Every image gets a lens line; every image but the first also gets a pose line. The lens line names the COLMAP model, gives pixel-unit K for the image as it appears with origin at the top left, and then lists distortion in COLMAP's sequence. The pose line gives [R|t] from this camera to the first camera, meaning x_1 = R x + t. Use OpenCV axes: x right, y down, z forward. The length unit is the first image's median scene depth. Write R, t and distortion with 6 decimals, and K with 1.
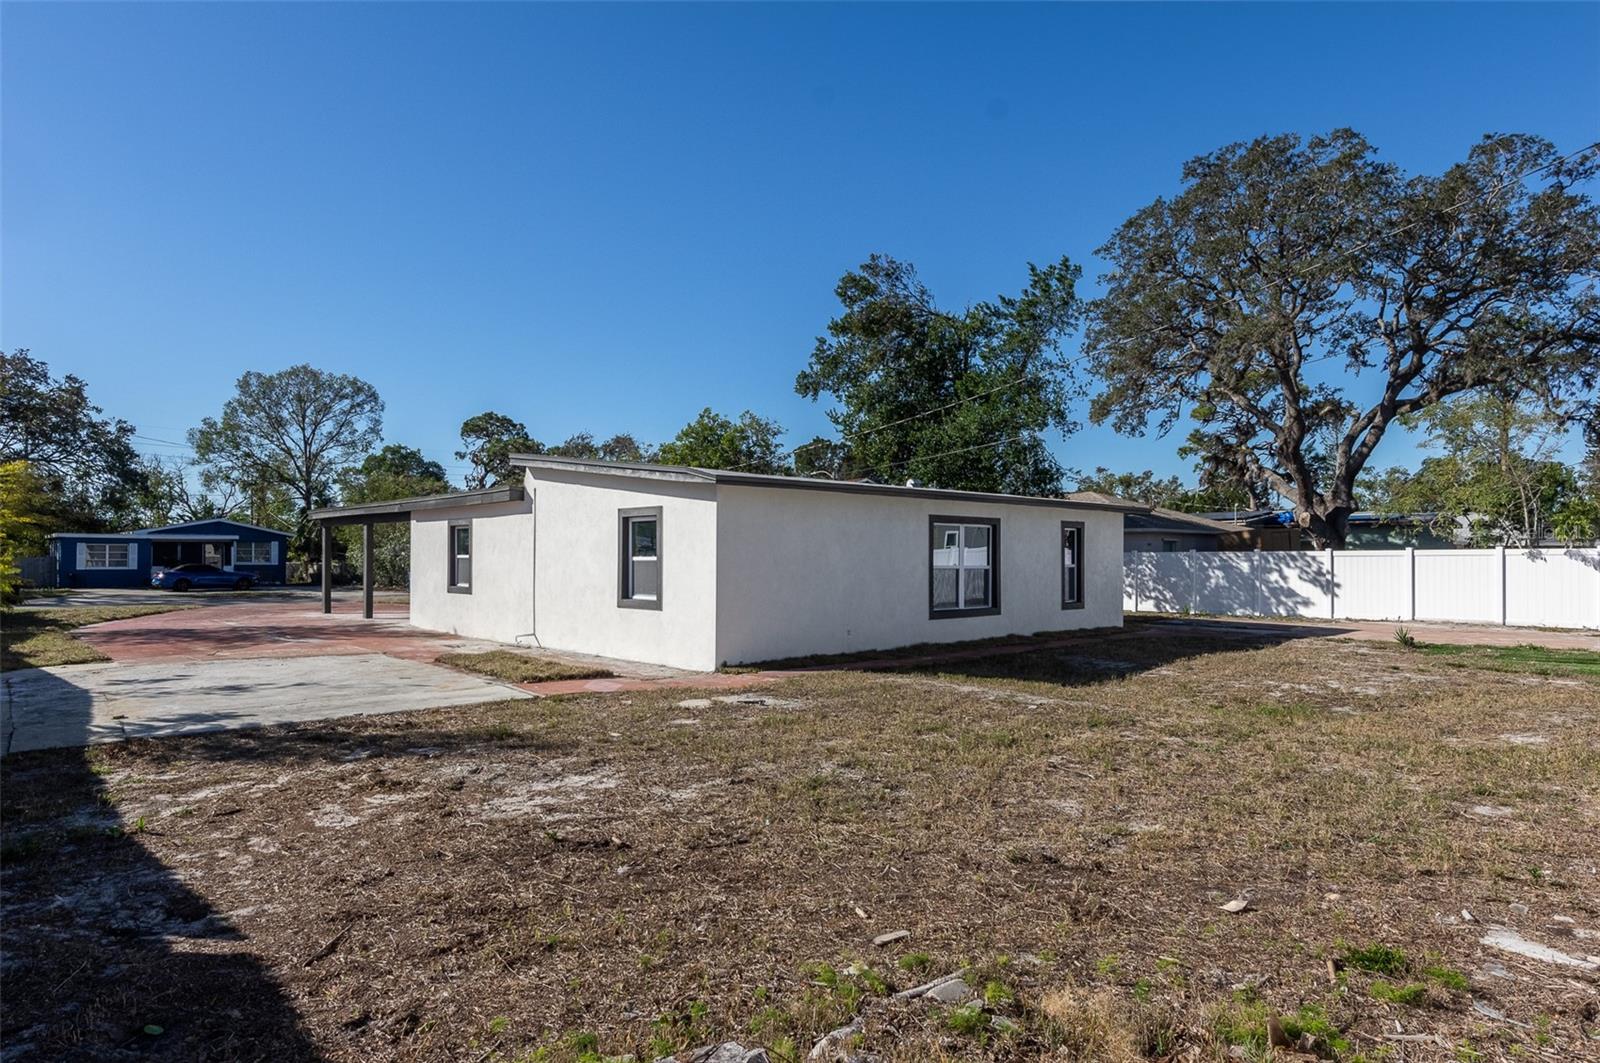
lens RADIAL K [[961.1, 0, 801.2], [0, 961.1, 531.1], [0, 0, 1]] dist [-0.001363, -0.000039]
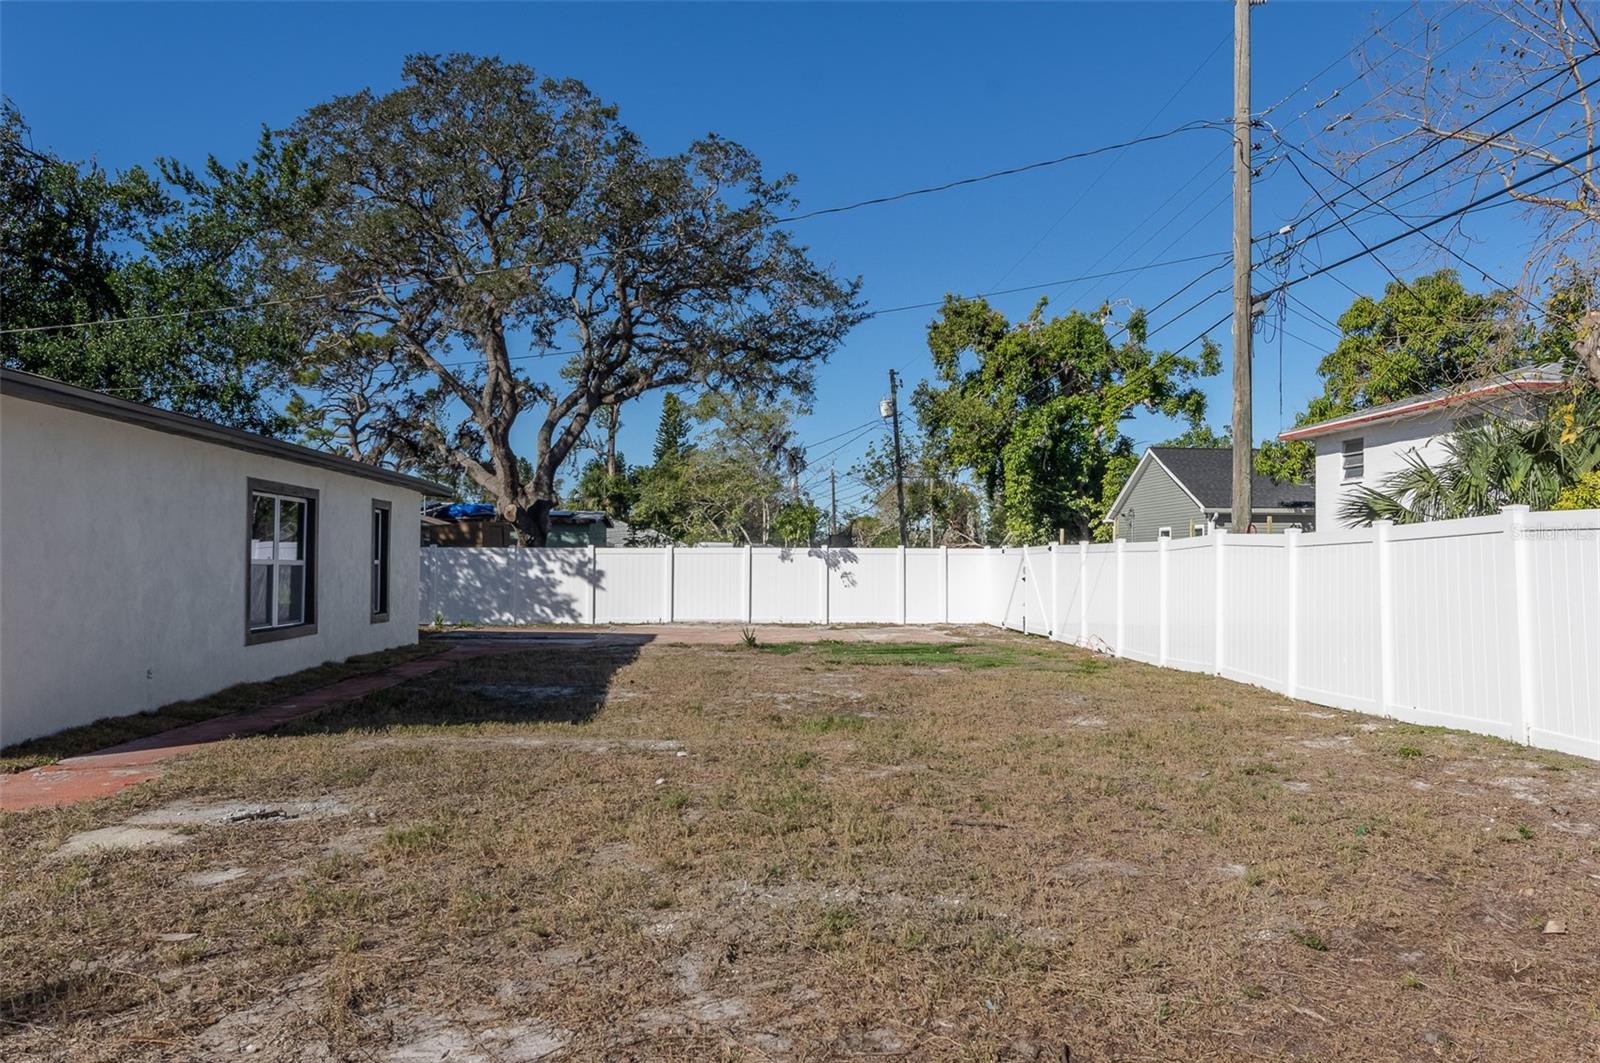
lens RADIAL K [[1147.5, 0, 800.5], [0, 1147.5, 541.4], [0, 0, 1]] dist [0.001692, -0.001056]
pose [[0.612997, 0.019442, 0.789846, -0.161744], [-0.028224, 0.999598, -0.002701, 0.011474], [-0.789581, -0.020637, 0.613299, 0.179764]]
